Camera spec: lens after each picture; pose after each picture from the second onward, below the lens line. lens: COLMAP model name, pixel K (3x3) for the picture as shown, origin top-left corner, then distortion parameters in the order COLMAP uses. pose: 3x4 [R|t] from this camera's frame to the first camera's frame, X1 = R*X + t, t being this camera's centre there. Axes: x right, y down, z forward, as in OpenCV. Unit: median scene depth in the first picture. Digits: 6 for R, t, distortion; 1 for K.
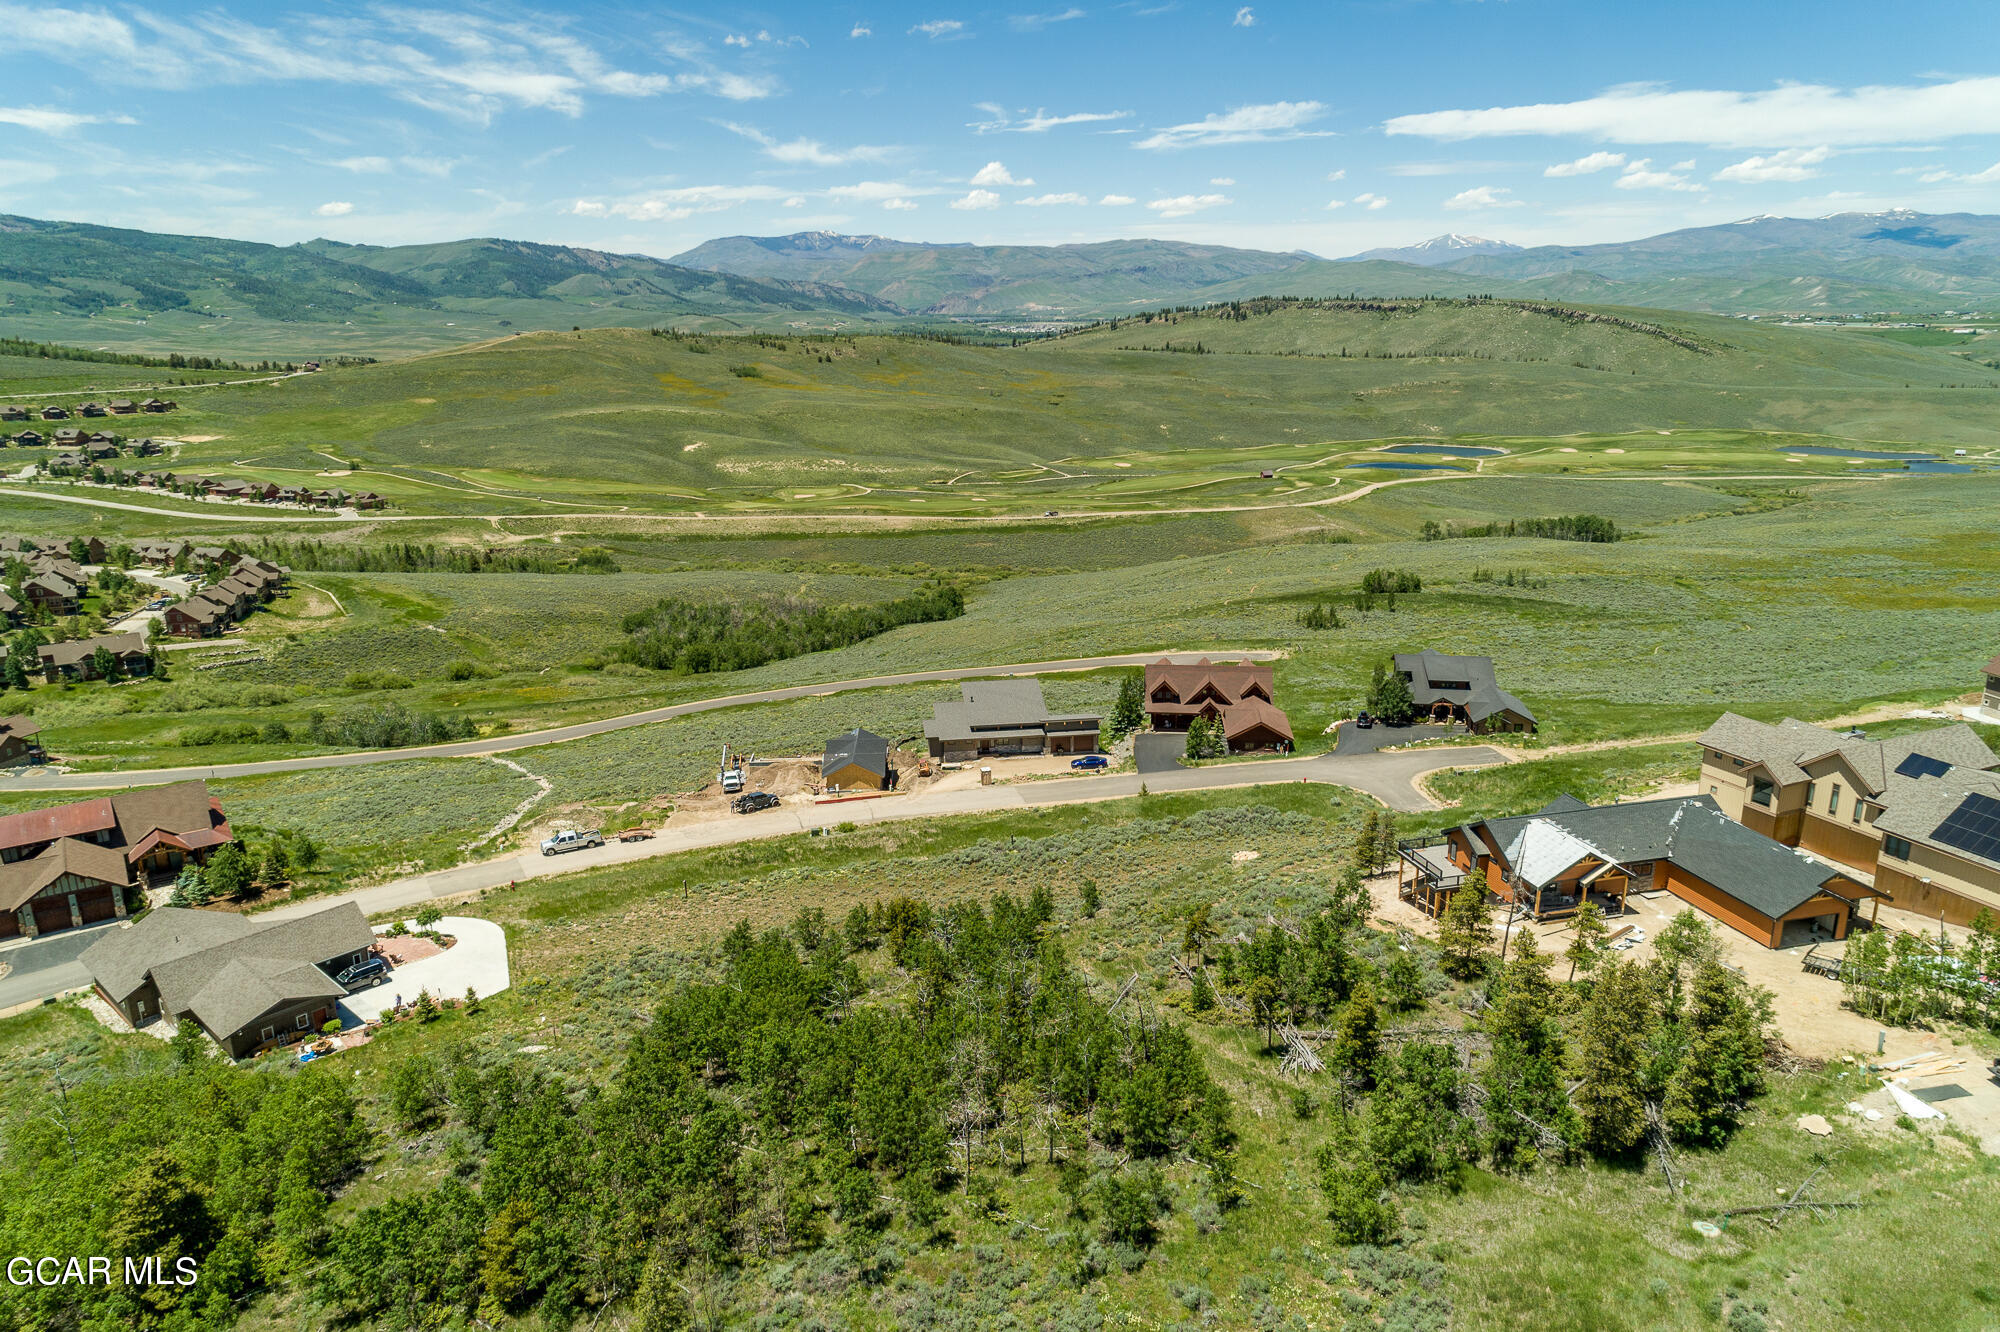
lens RADIAL K [[1341.0, 0, 1008.8], [0, 1341.0, 678.7], [0, 0, 1]] dist [0.023512, 0.014828]
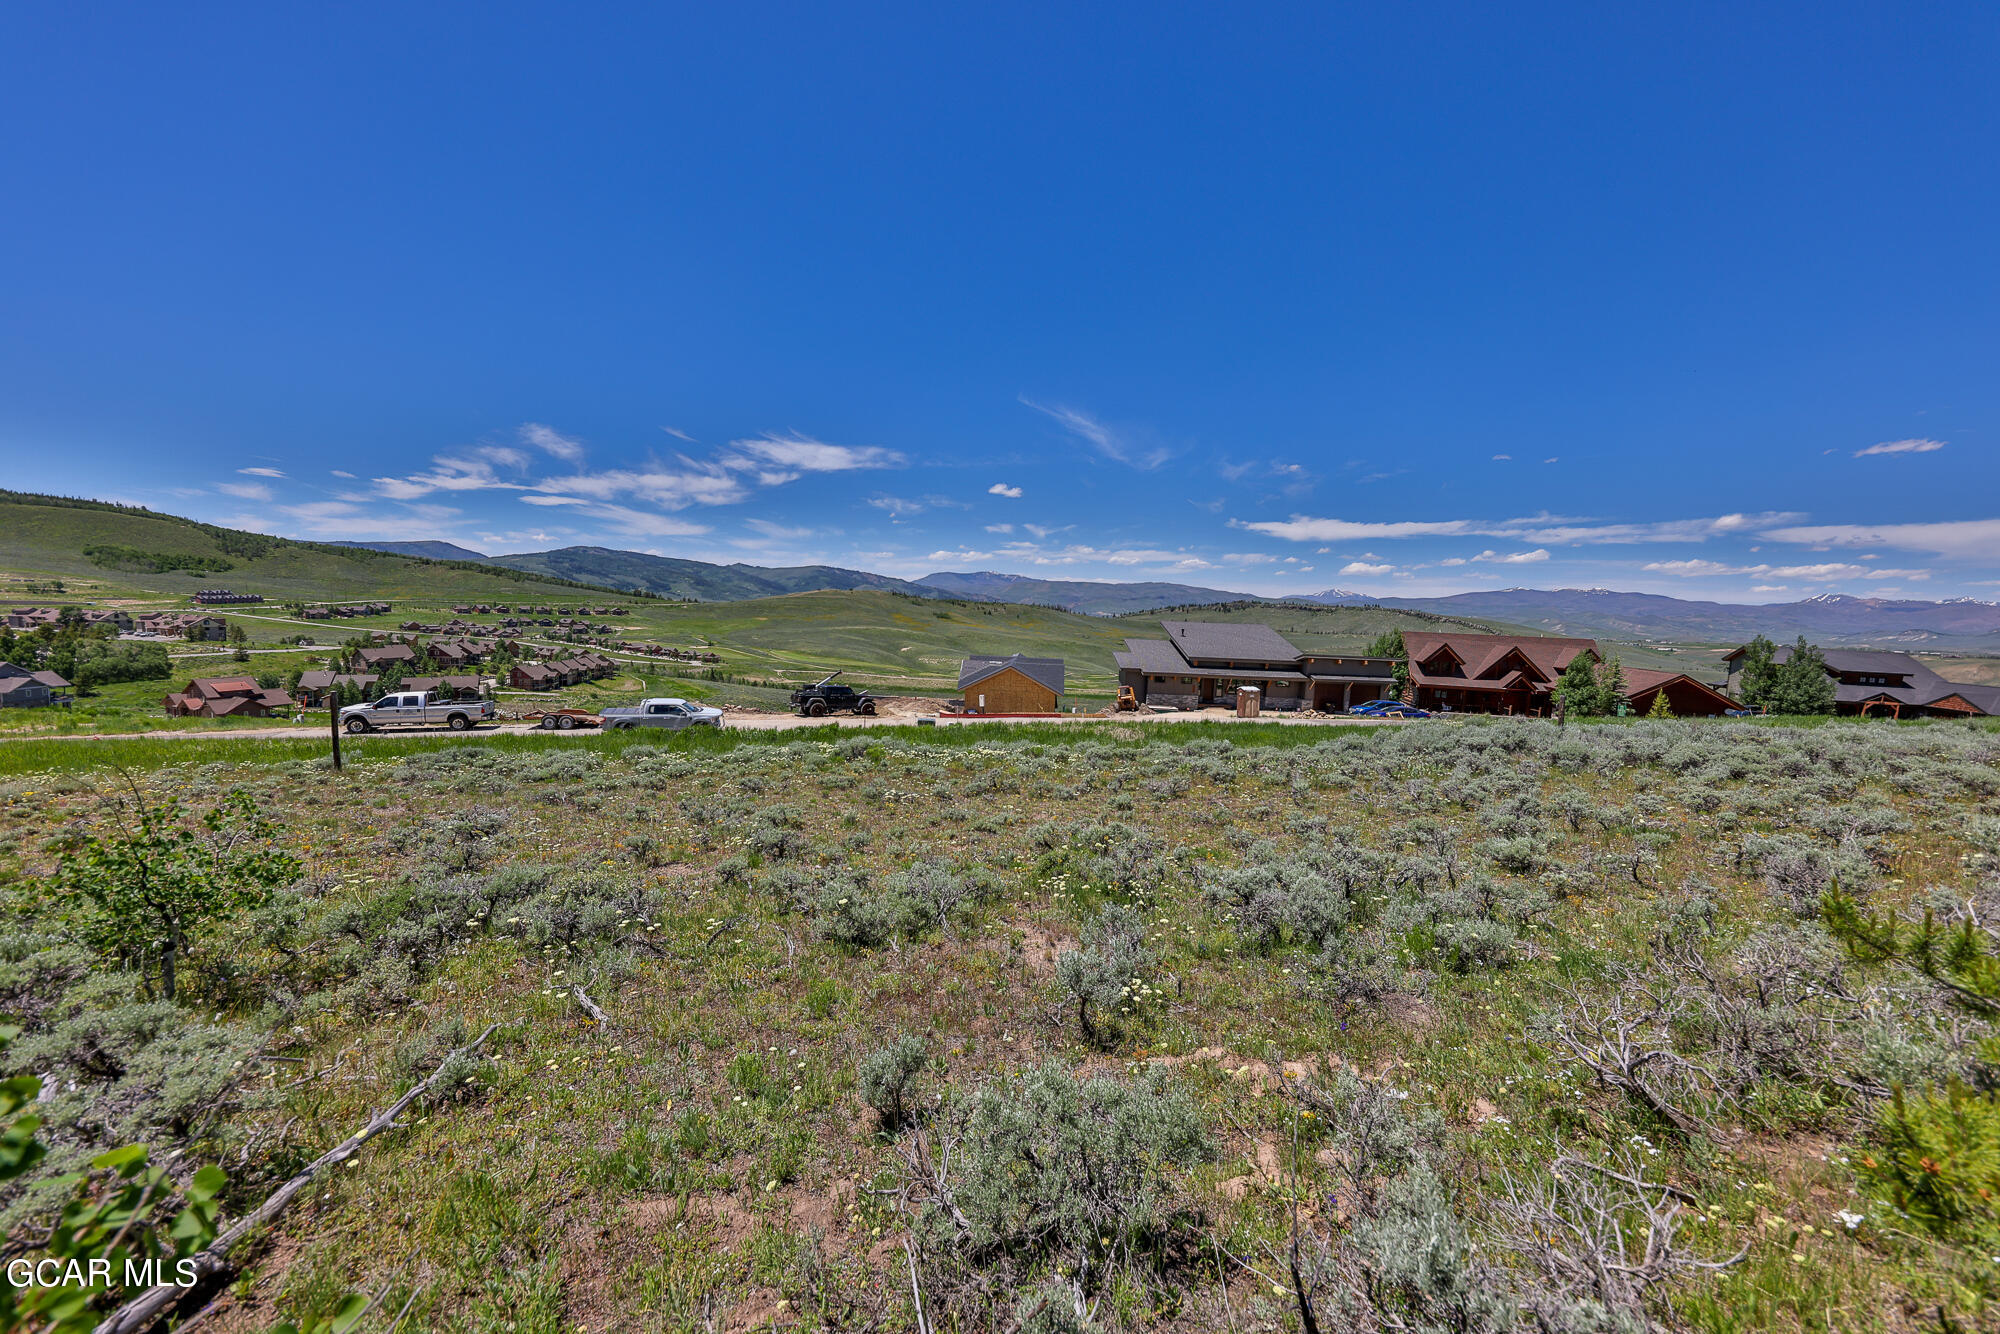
lens RADIAL K [[742.1, 0, 991.9], [0, 742.1, 670.7], [0, 0, 1]] dist [0.002545, 0.000257]
pose [[0.990962, 0.055063, -0.122322, -0.014828], [-0.077546, 0.979212, -0.187430, 0.021942], [0.109459, 0.195221, 0.974632, 0.119530]]
